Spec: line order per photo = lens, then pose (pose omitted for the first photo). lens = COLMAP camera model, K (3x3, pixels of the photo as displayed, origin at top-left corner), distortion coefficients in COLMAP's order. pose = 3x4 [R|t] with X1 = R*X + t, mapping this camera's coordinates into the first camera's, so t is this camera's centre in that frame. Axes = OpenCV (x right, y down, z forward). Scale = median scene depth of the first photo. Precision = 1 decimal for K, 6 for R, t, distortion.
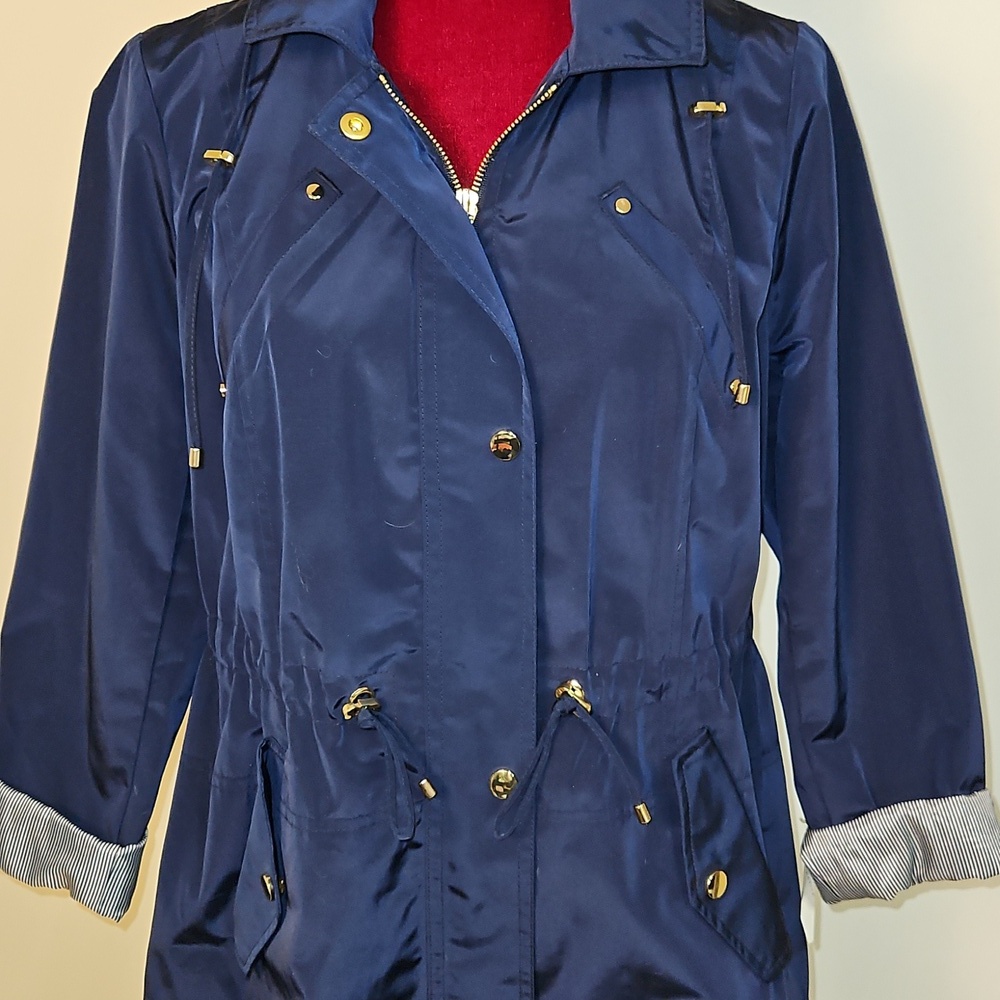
lens RADIAL K [[1495.7, 0, 488.1], [0, 1495.7, 499.7], [0, 0, 1]] dist [0.025527, 0.027840]
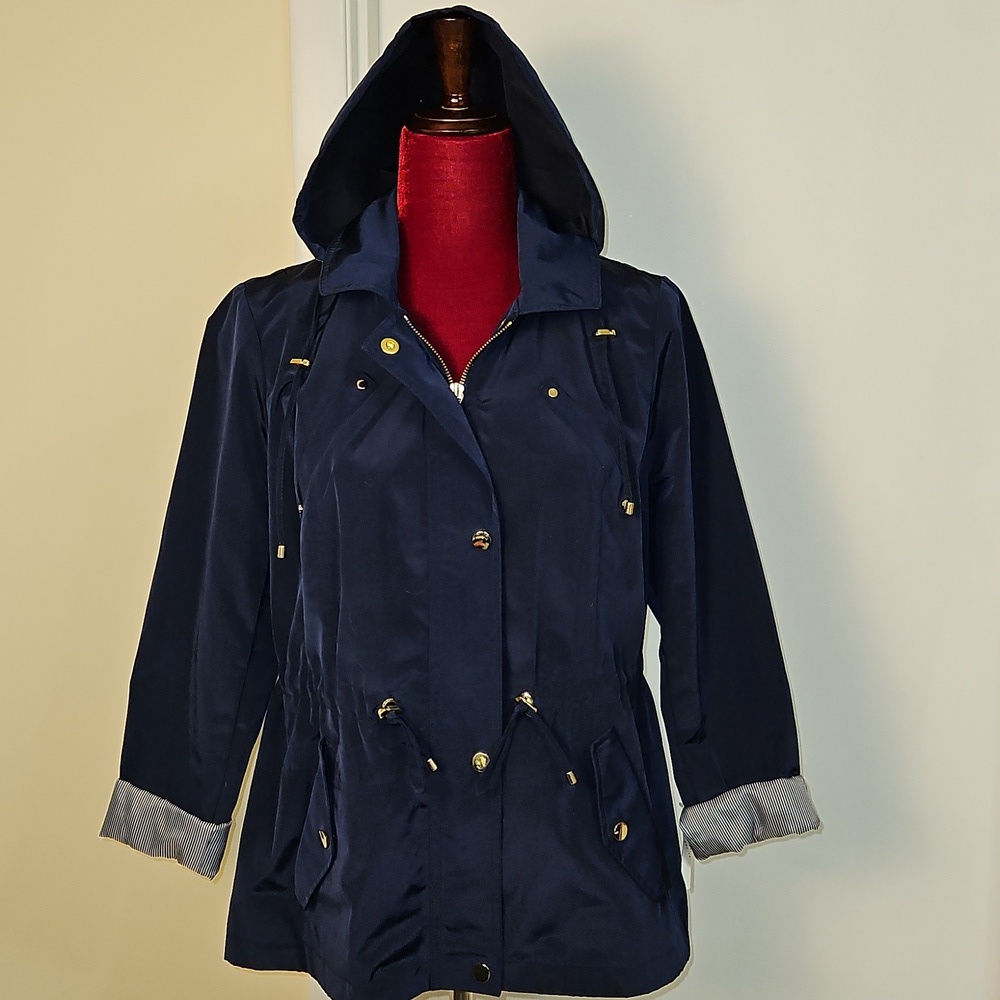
lens RADIAL K [[1495.7, 0, 488.1], [0, 1495.7, 499.7], [0, 0, 1]] dist [0.025527, 0.027840]
pose [[0.998909, -0.005071, 0.046423, -0.052560], [0.010029, 0.994186, -0.107207, 0.086279], [-0.045609, 0.107555, 0.993152, -0.558092]]
